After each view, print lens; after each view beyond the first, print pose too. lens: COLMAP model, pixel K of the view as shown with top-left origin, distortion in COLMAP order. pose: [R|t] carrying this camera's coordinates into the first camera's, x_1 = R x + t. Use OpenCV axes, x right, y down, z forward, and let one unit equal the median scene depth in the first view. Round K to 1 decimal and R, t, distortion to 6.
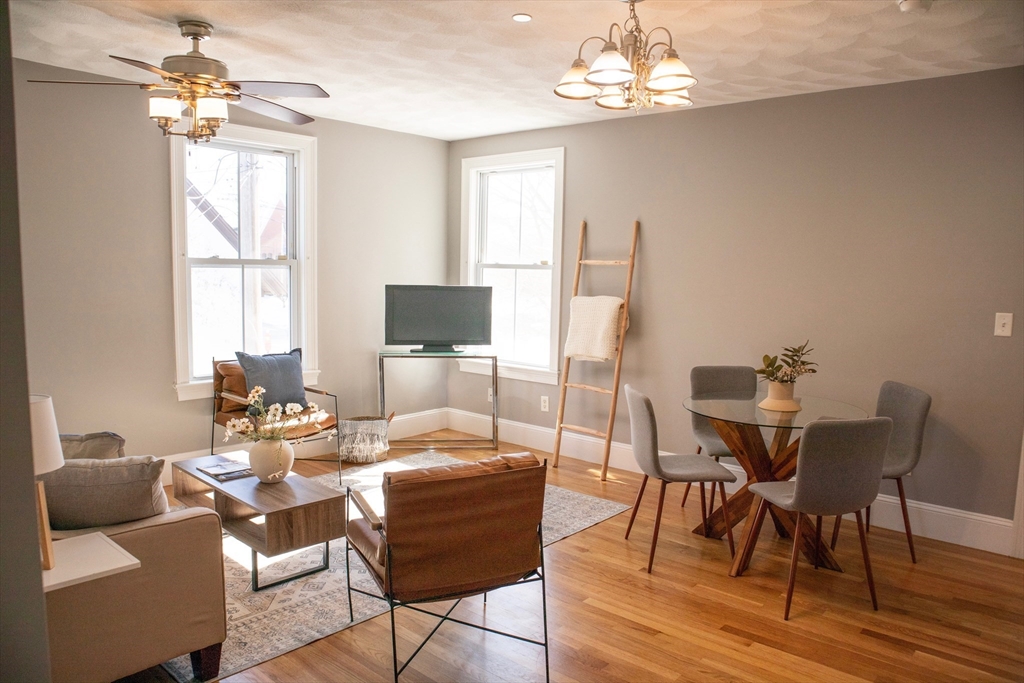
lens RADIAL K [[742.5, 0, 490.8], [0, 742.5, 356.4], [0, 0, 1]] dist [-0.079349, 0.005105]
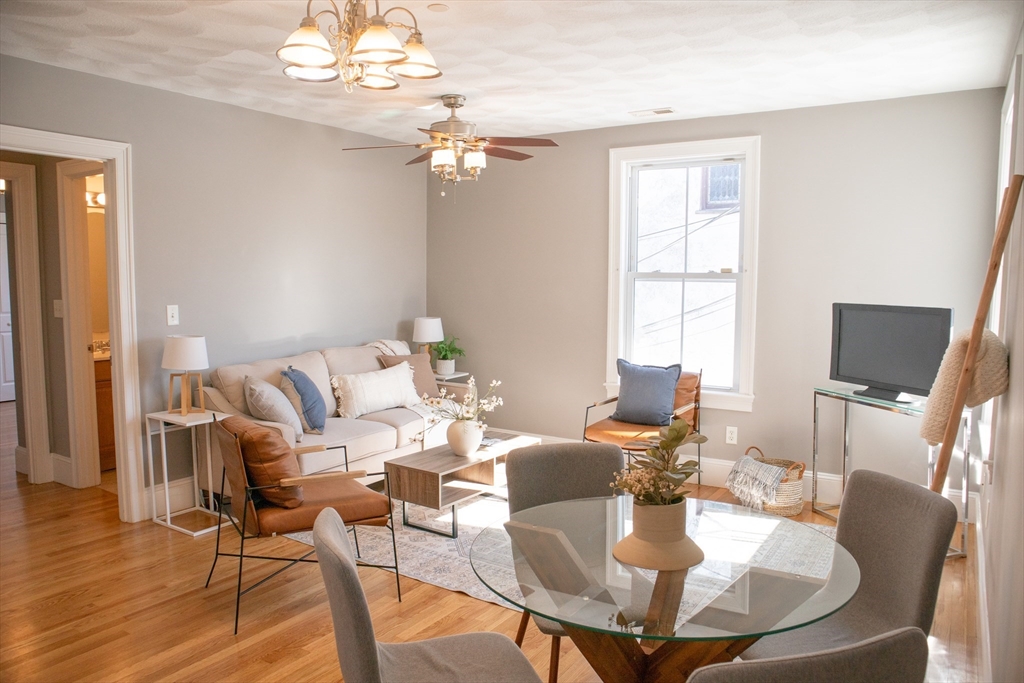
lens RADIAL K [[742.5, 0, 490.8], [0, 742.5, 356.4], [0, 0, 1]] dist [-0.079349, 0.005105]
pose [[0.163836, 0.089529, -0.982417, 0.728339], [-0.119845, 0.990303, 0.070262, -0.066937], [0.979181, 0.106226, 0.172977, 0.663108]]
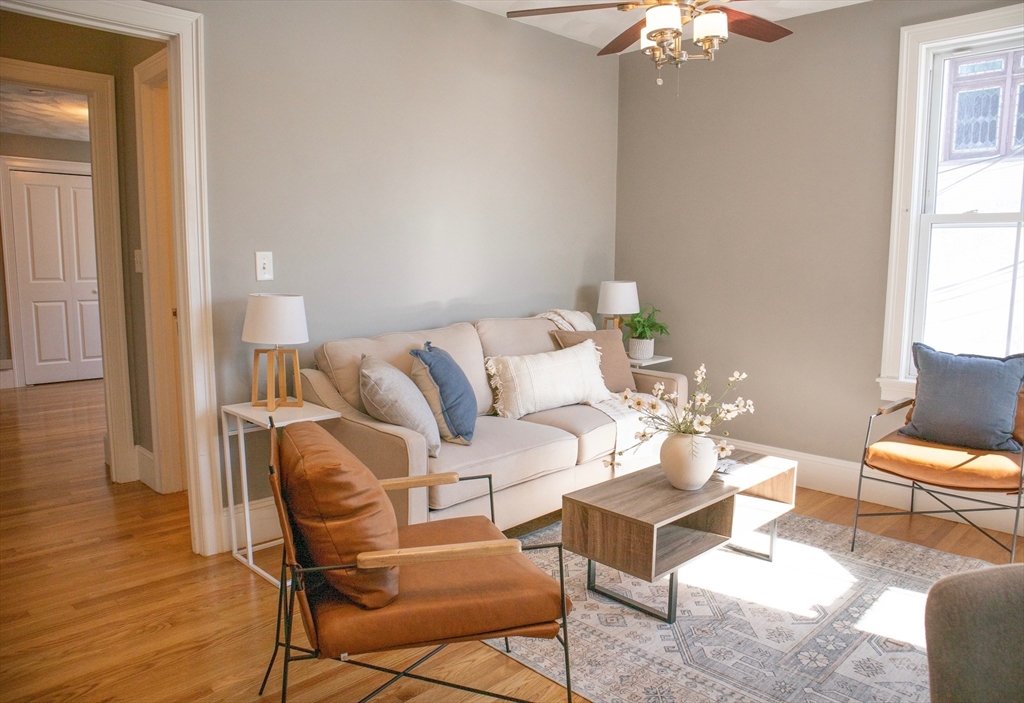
lens RADIAL K [[710.4, 0, 500.2], [0, 710.4, 347.1], [0, 0, 1]] dist [-0.046516, -0.000155]
pose [[-0.041959, 0.104089, -0.993682, 0.355459], [-0.124061, 0.986319, 0.108557, -0.026617], [0.991387, 0.127832, -0.028472, 0.658489]]
